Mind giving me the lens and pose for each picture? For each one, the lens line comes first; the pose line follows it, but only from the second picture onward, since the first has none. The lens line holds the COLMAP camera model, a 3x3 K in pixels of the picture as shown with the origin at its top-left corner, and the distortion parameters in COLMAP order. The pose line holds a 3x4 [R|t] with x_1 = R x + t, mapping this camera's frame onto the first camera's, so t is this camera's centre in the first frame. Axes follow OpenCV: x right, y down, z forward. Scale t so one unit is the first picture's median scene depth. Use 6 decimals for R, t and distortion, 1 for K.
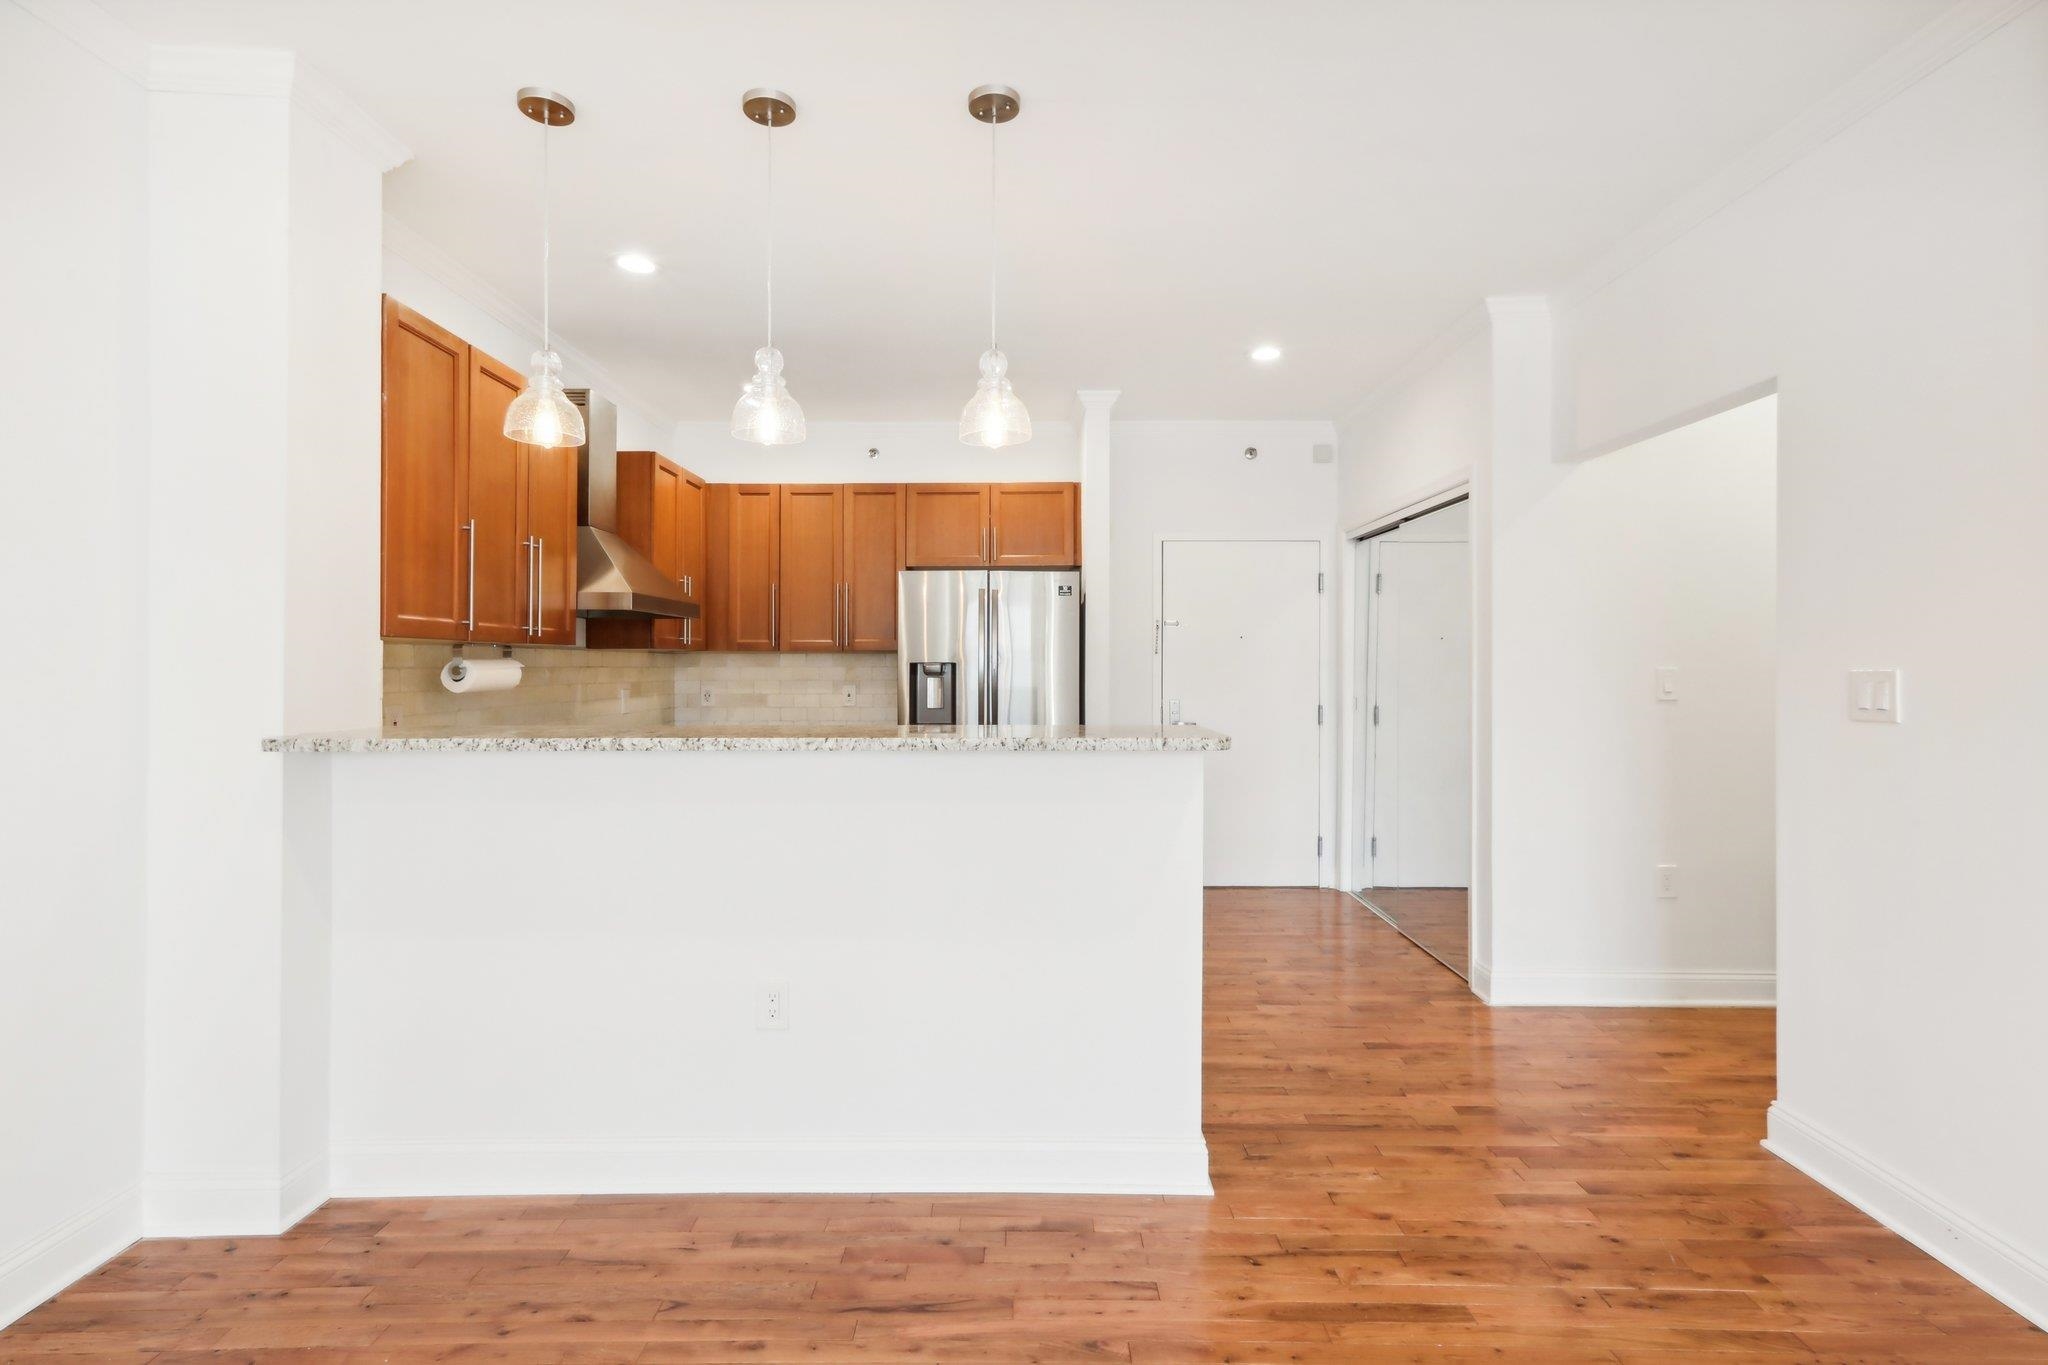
lens RADIAL K [[943.6, 0, 1011.9], [0, 943.6, 675.0], [0, 0, 1]] dist [-0.001059, 0.004421]
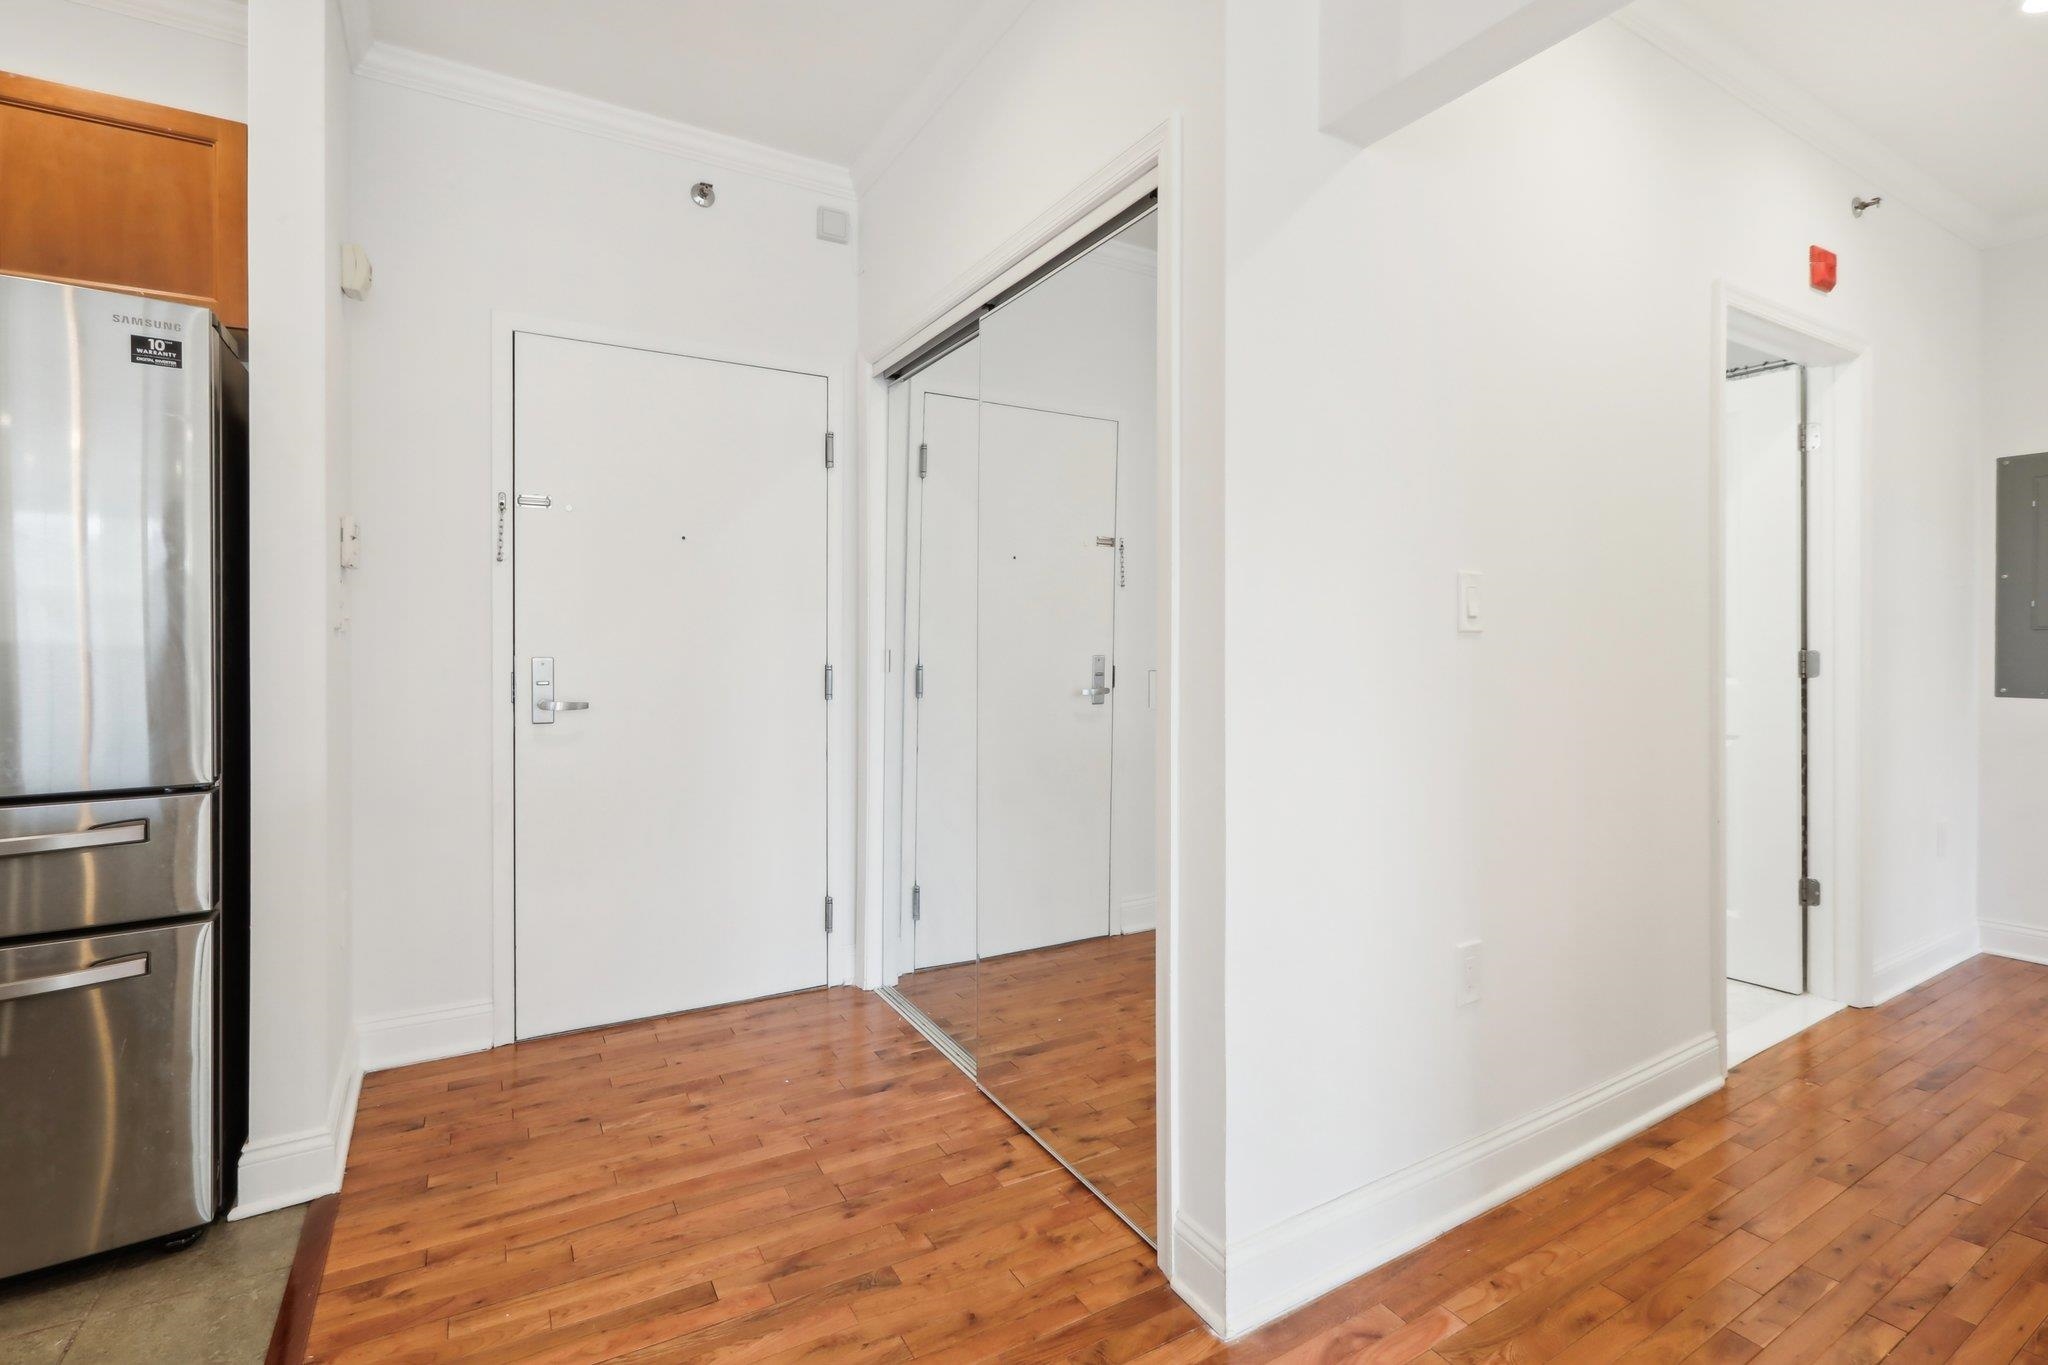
lens RADIAL K [[943.6, 0, 1032.3], [0, 943.6, 642.0], [0, 0, 1]] dist [-0.001059, 0.004421]
pose [[0.853471, 0.002043, 0.521136, 0.140304], [-0.000594, 0.999995, -0.002948, 0.021424], [-0.521140, 0.002207, 0.853468, 0.466658]]
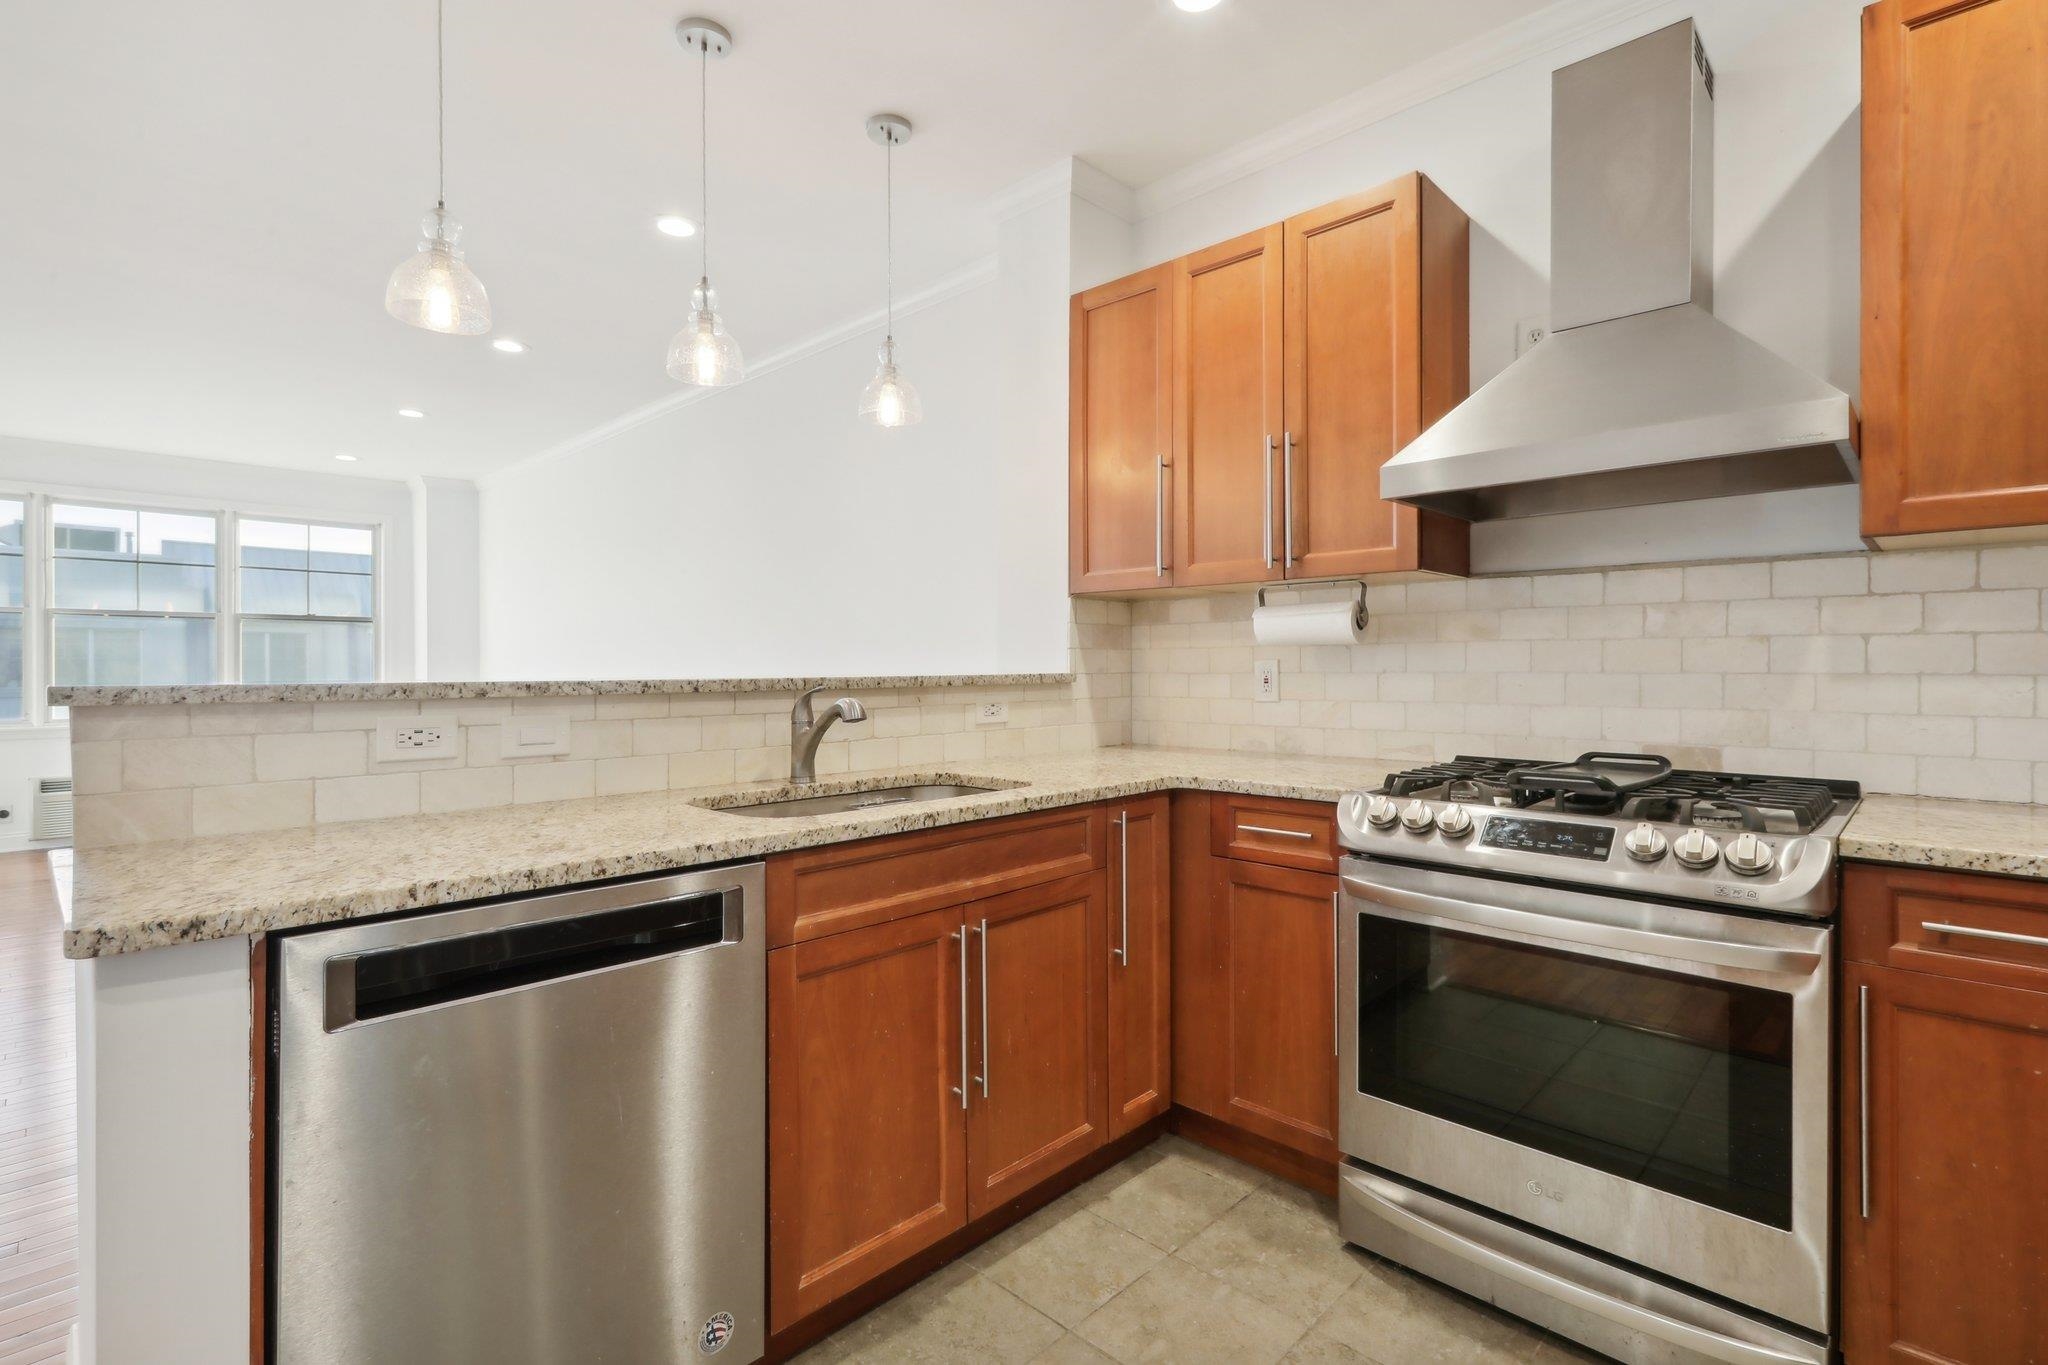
lens RADIAL K [[943.6, 0, 1051.6], [0, 943.6, 678.3], [0, 0, 1]] dist [-0.001059, 0.004421]
pose [[-0.681624, 0.011841, -0.731607, 0.099050], [-0.006334, 0.999736, 0.022082, 0.018430], [0.731676, 0.019686, -0.681369, 0.881899]]
